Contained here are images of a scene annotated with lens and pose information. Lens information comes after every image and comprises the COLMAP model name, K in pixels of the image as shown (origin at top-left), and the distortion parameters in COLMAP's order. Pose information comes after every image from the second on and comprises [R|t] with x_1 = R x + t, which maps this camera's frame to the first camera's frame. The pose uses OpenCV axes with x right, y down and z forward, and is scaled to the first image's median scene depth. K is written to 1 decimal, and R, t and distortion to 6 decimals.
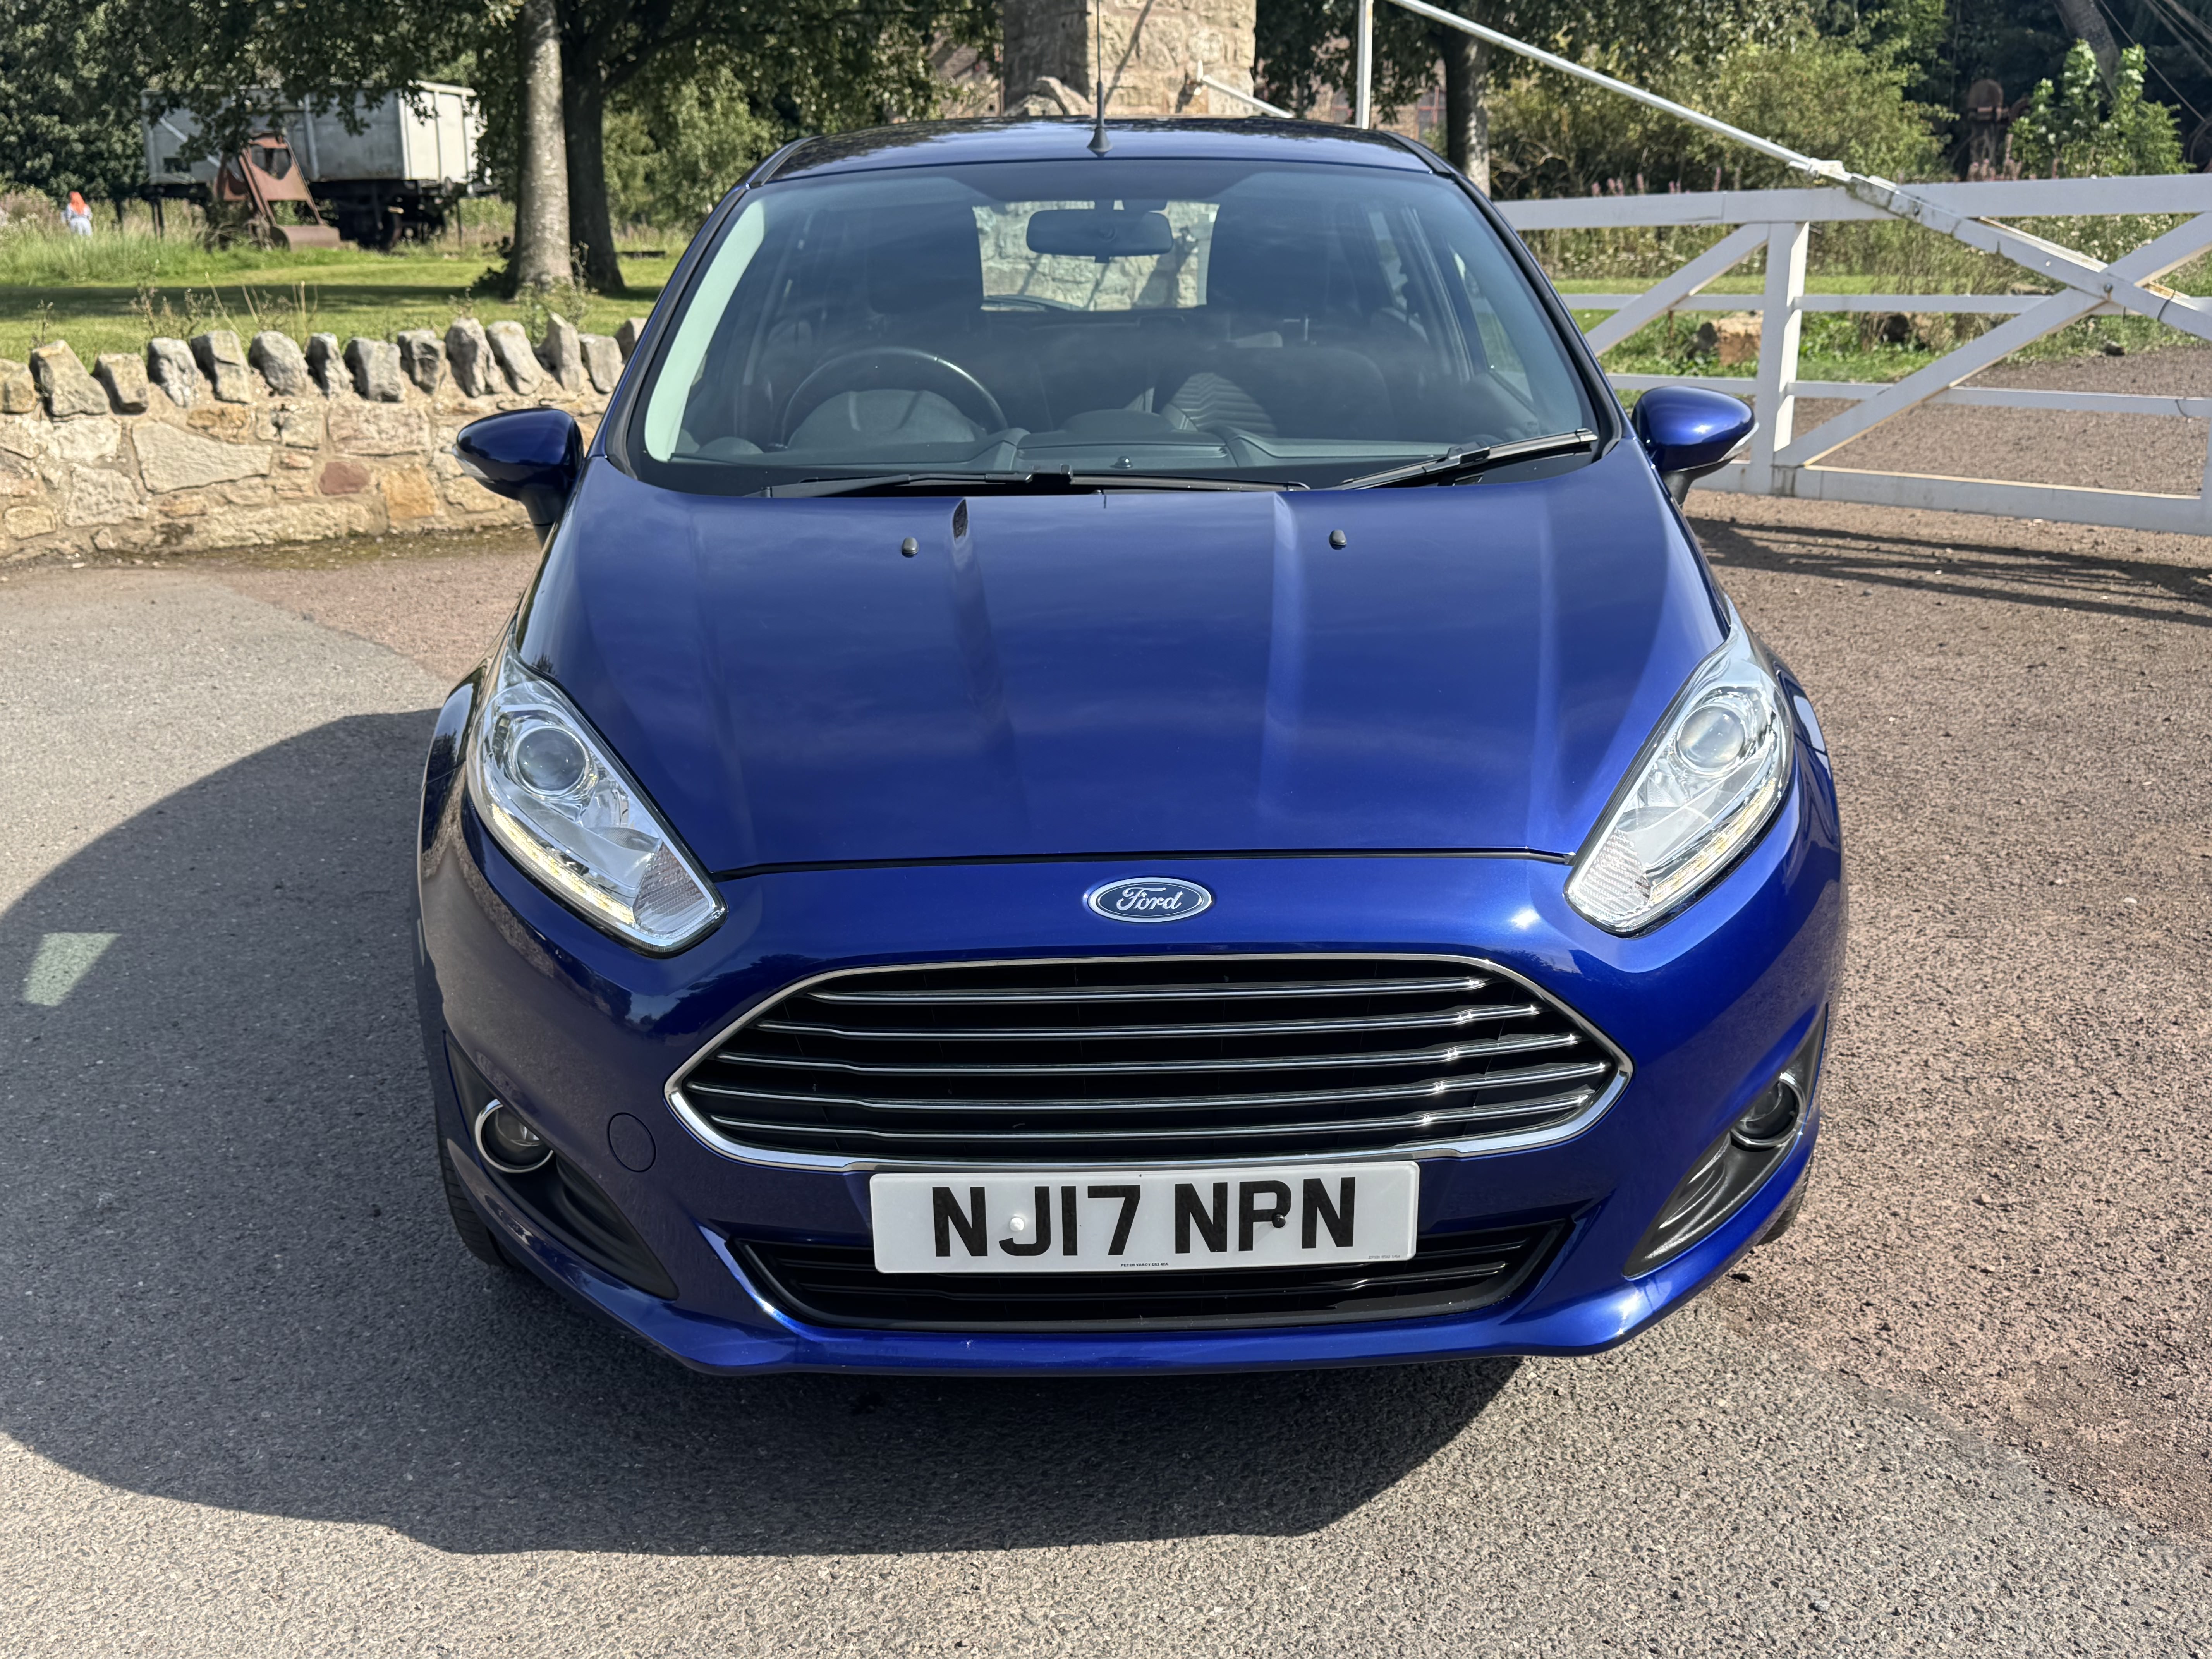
lens RADIAL K [[2187.1, 0, 1104.5], [0, 2187.1, 839.5], [0, 0, 1]] dist [0.180027, -0.421252]
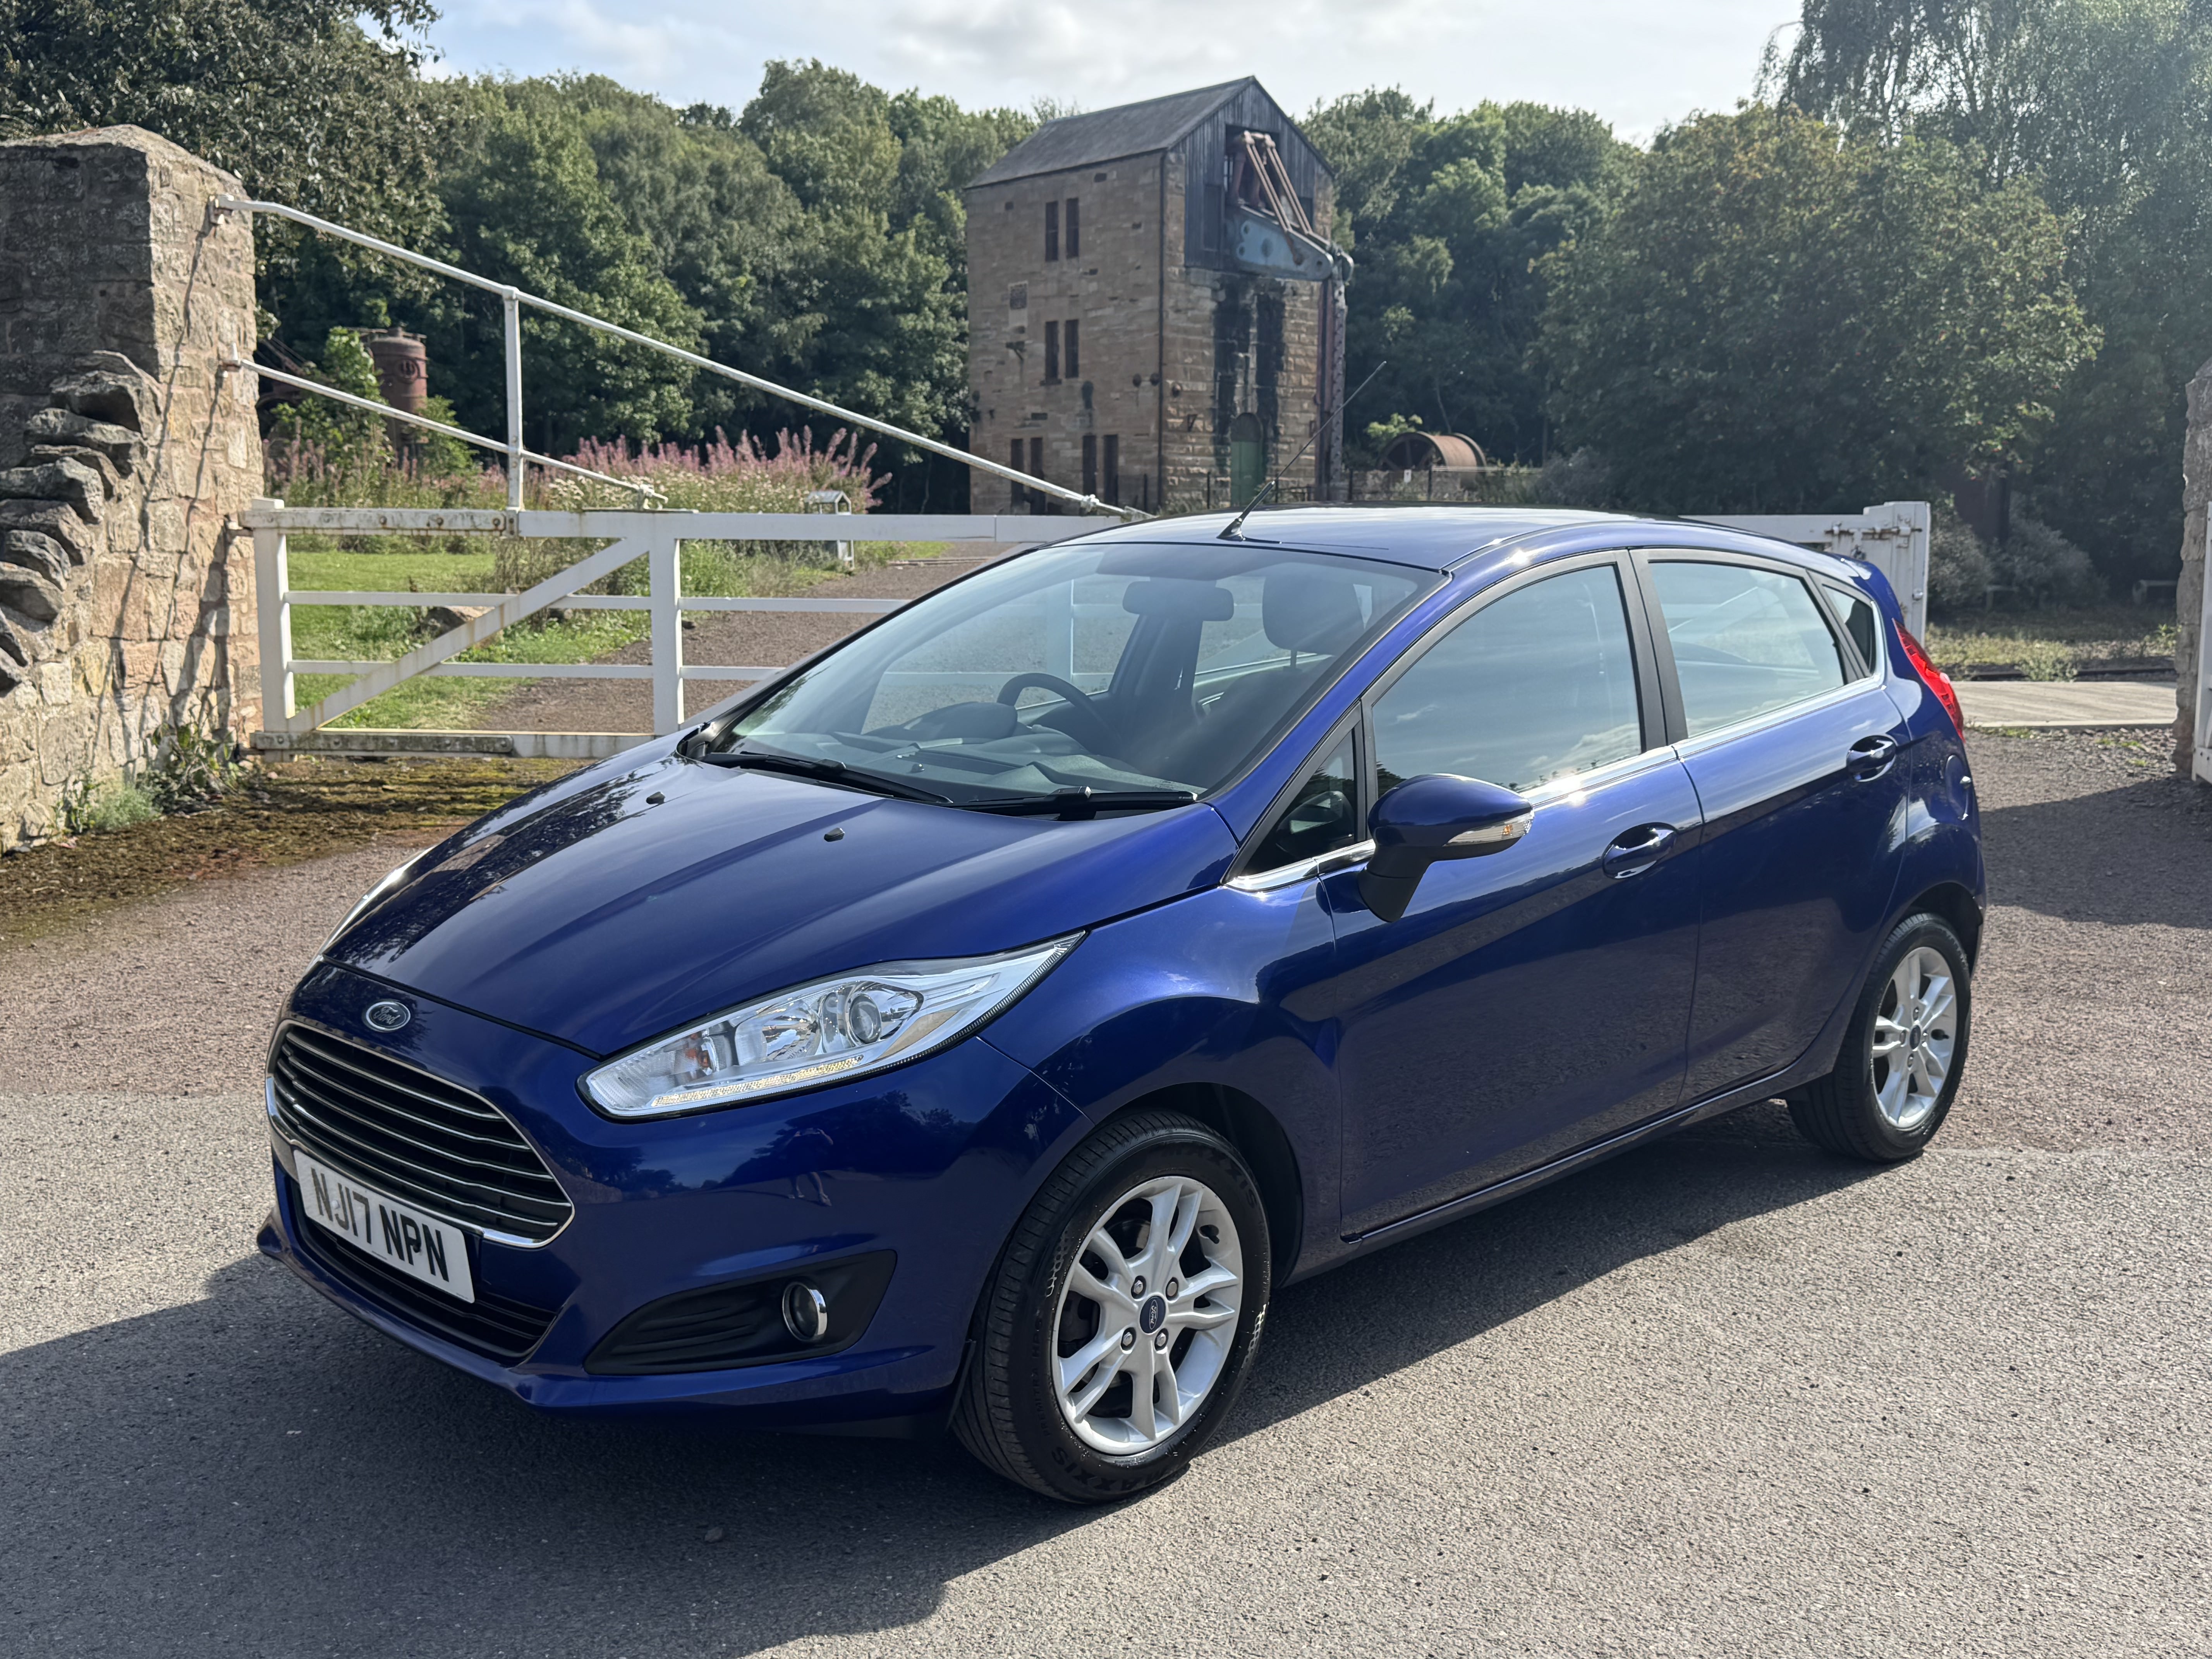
lens RADIAL K [[2189.5, 0, 1119.3], [0, 2189.5, 828.2], [0, 0, 1]] dist [0.183115, -0.424113]
pose [[0.612652, -0.101021, 0.783870, -0.571221], [0.189968, 0.981544, -0.021977, -0.086416], [-0.767183, 0.162375, 0.620536, 0.244347]]
